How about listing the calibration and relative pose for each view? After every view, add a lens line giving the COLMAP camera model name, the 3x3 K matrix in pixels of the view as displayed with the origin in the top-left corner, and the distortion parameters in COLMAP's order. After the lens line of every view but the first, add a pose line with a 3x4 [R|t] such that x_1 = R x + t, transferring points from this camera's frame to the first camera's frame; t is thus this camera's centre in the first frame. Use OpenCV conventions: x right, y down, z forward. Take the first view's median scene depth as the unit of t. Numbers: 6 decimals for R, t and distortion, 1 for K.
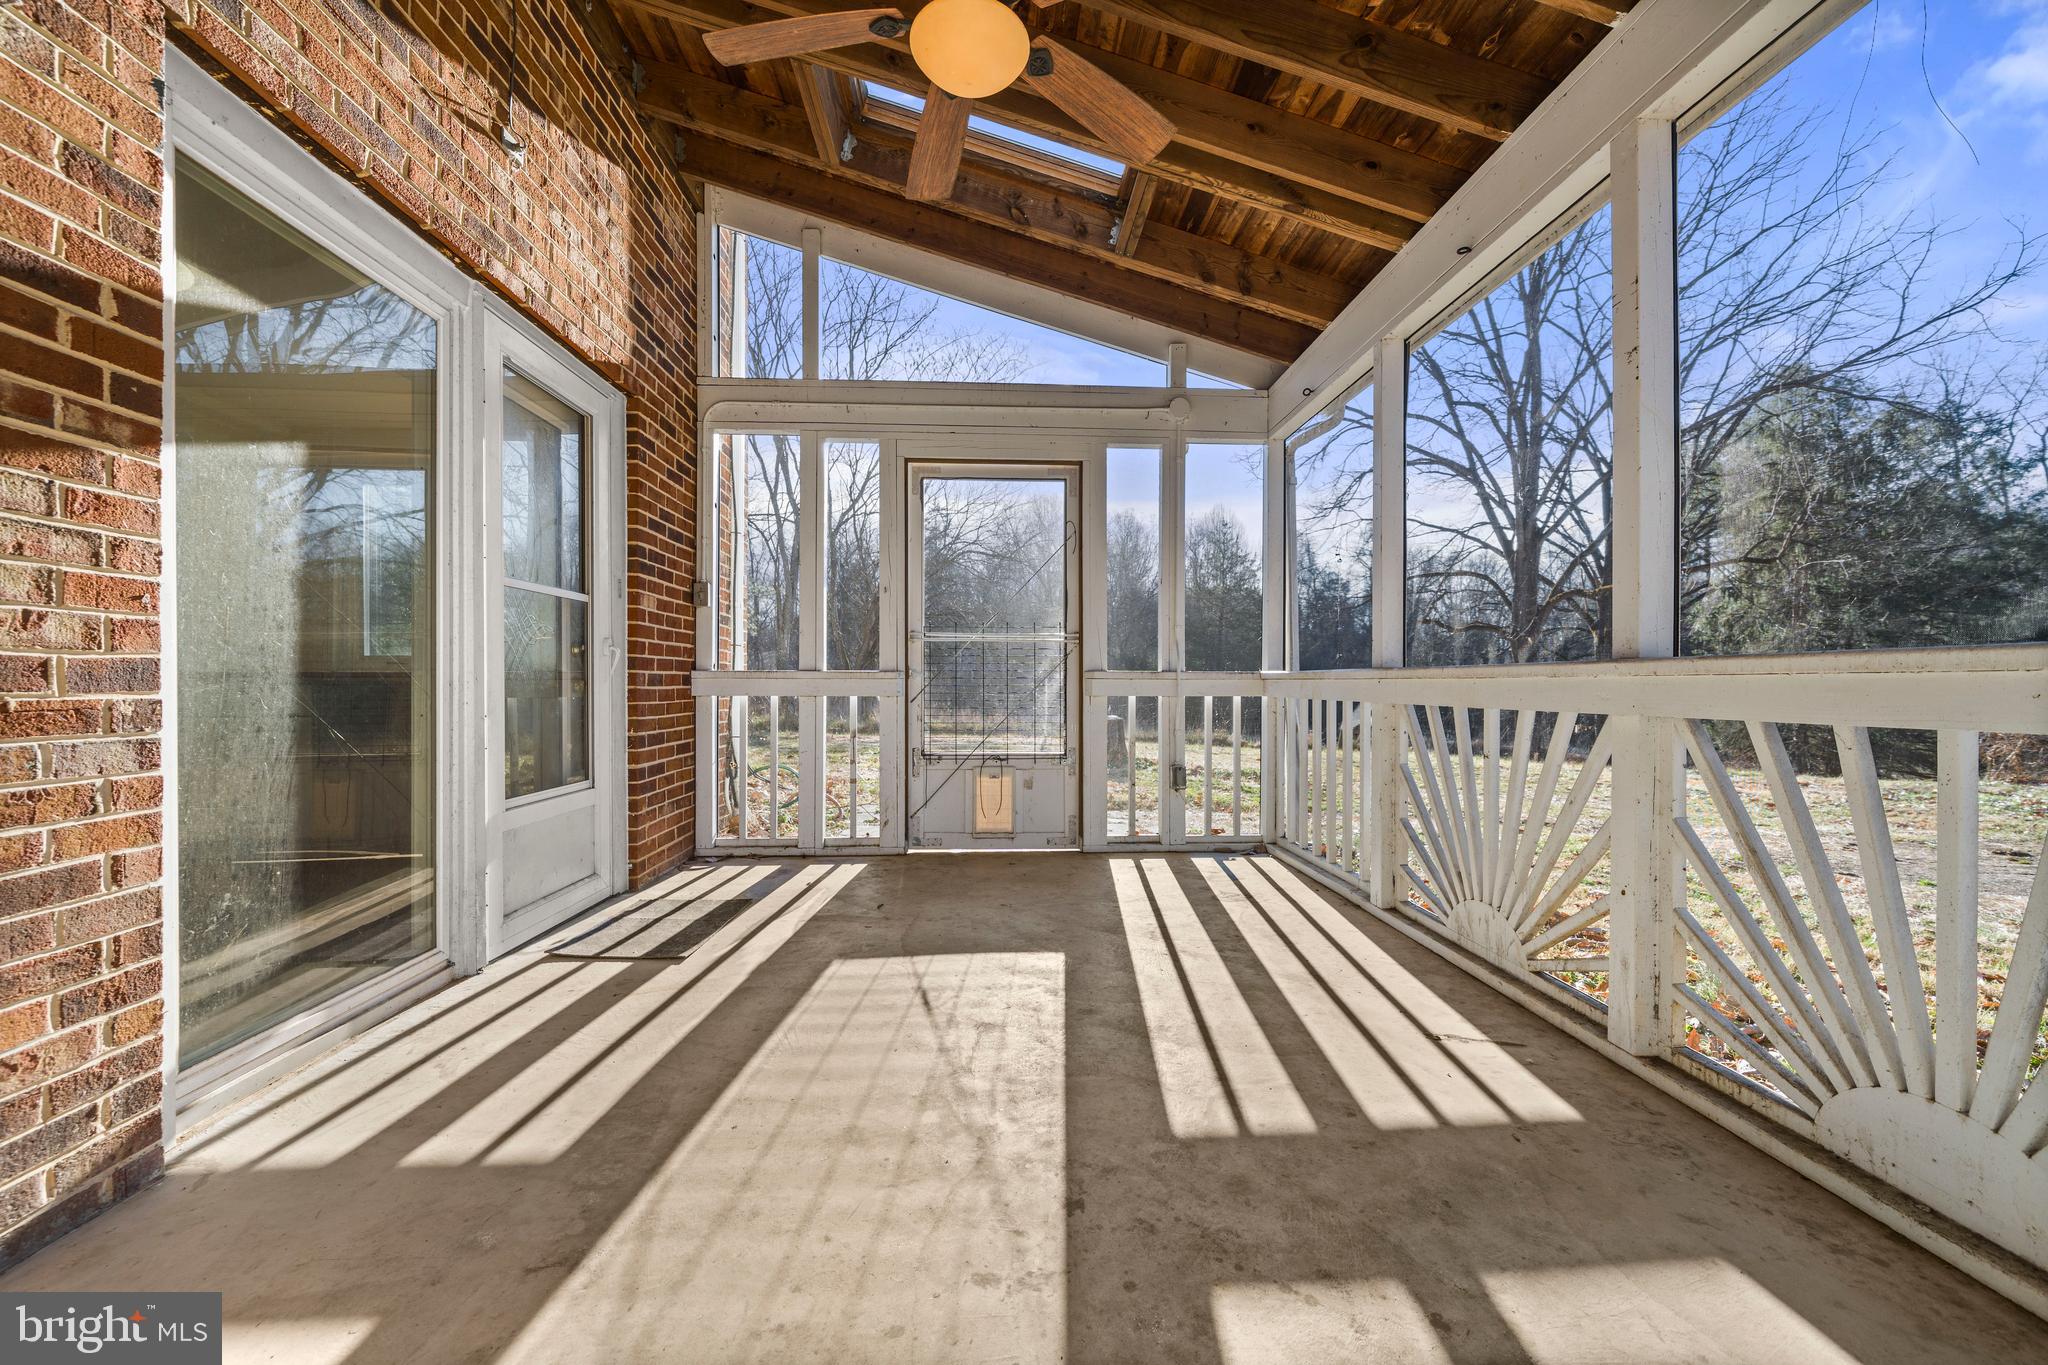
lens RADIAL K [[812.8, 0, 1035.5], [0, 812.8, 682.5], [0, 0, 1]] dist [0.000451, 0.000141]
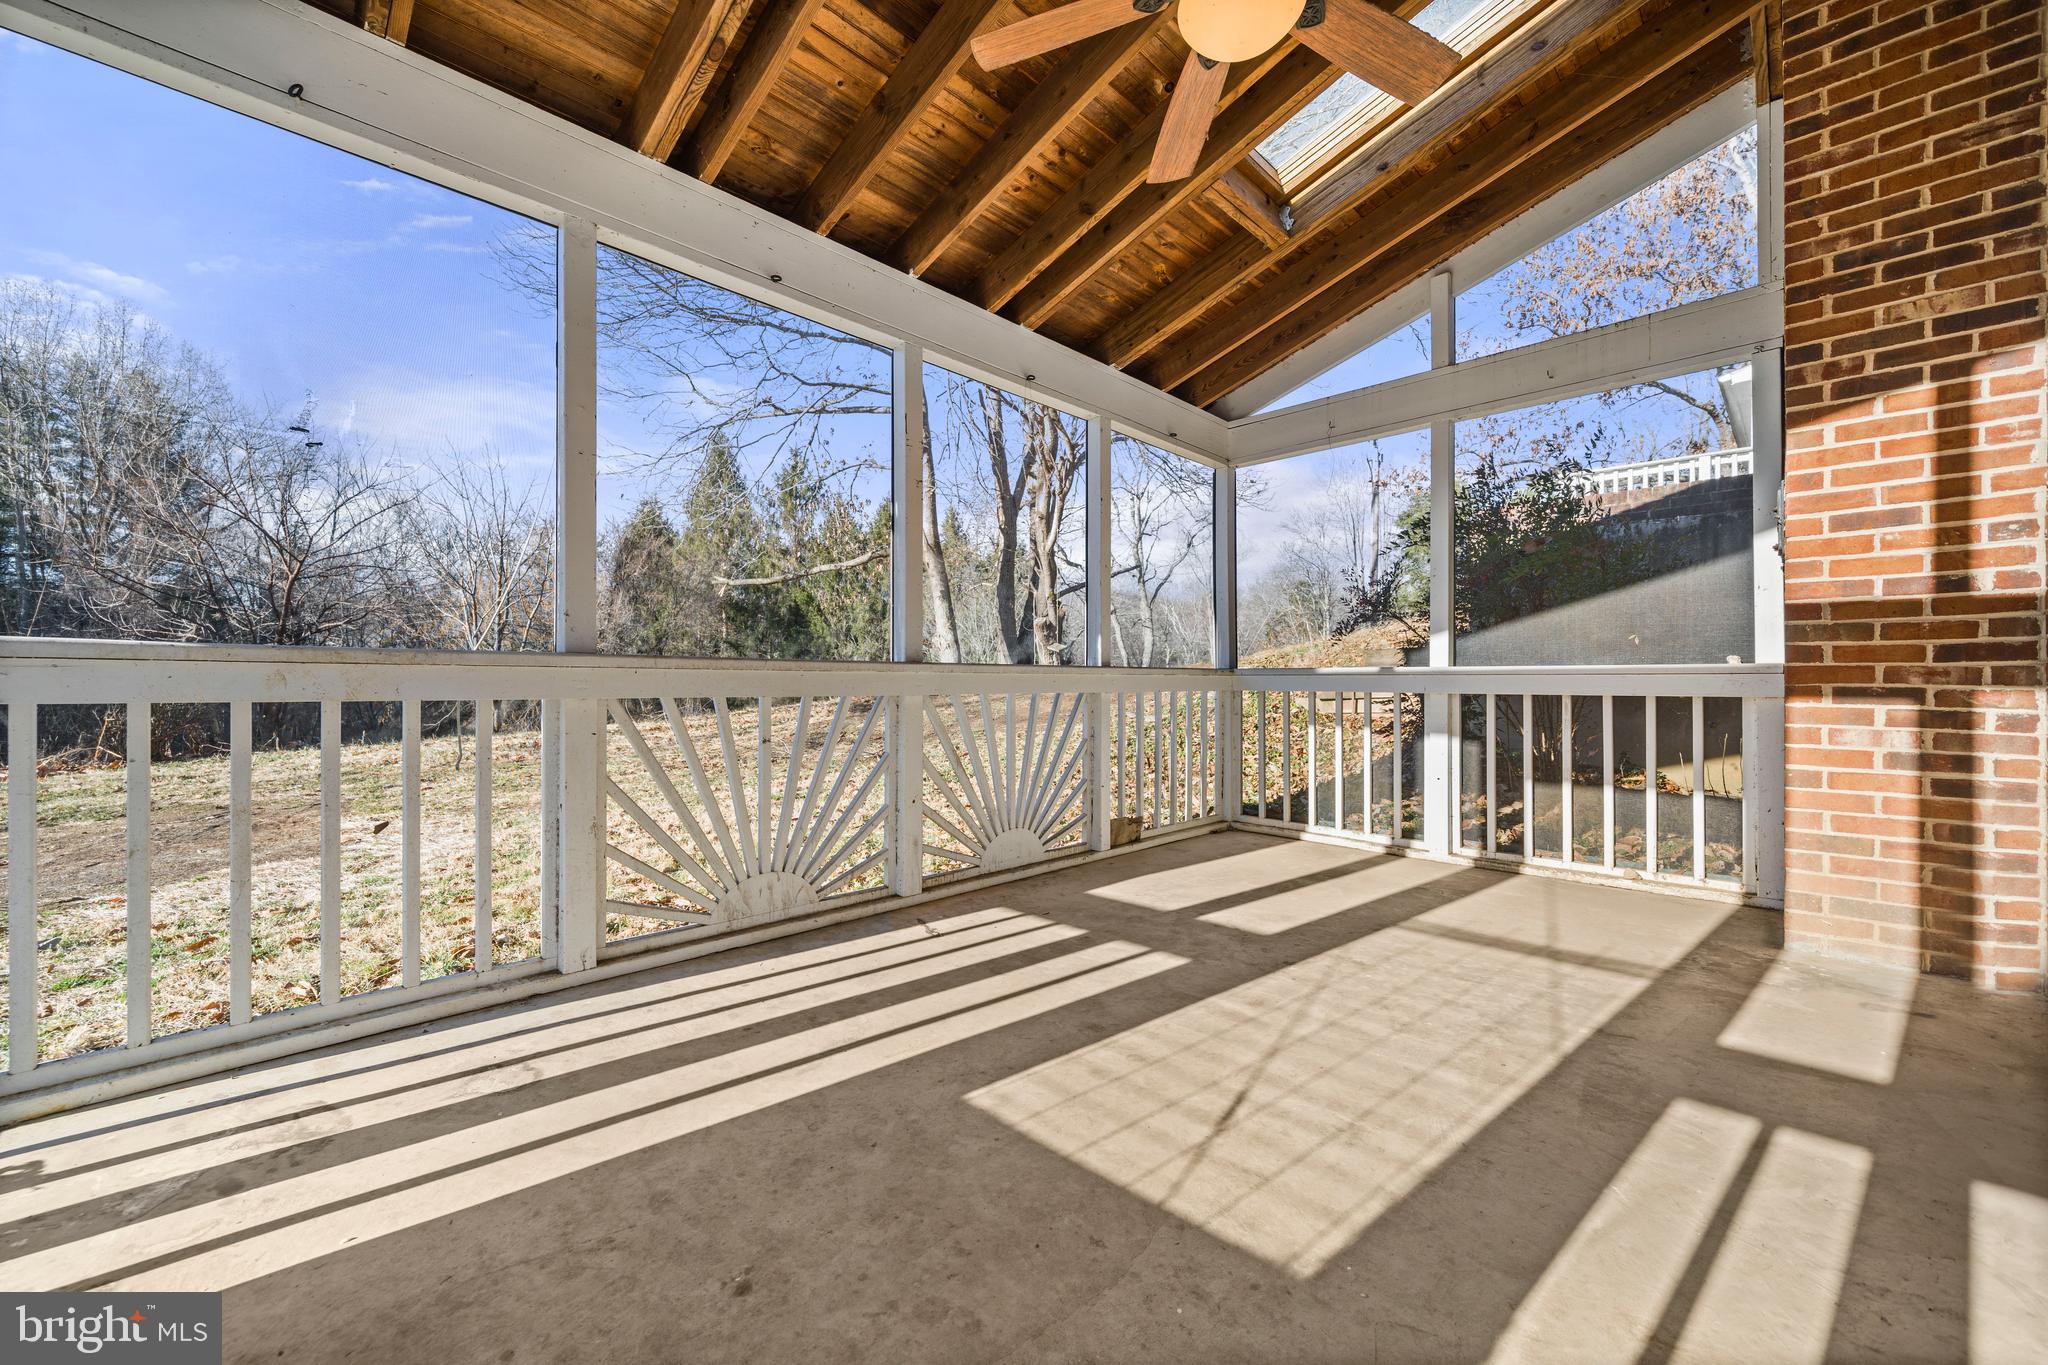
lens RADIAL K [[812.8, 0, 1029.5], [0, 812.8, 677.8], [0, 0, 1]] dist [0.000451, 0.000141]
pose [[-0.678922, -0.001959, 0.734208, -0.584123], [-0.004112, 0.999991, -0.001134, 0.009470], [-0.734199, -0.003789, -0.678924, 1.748327]]
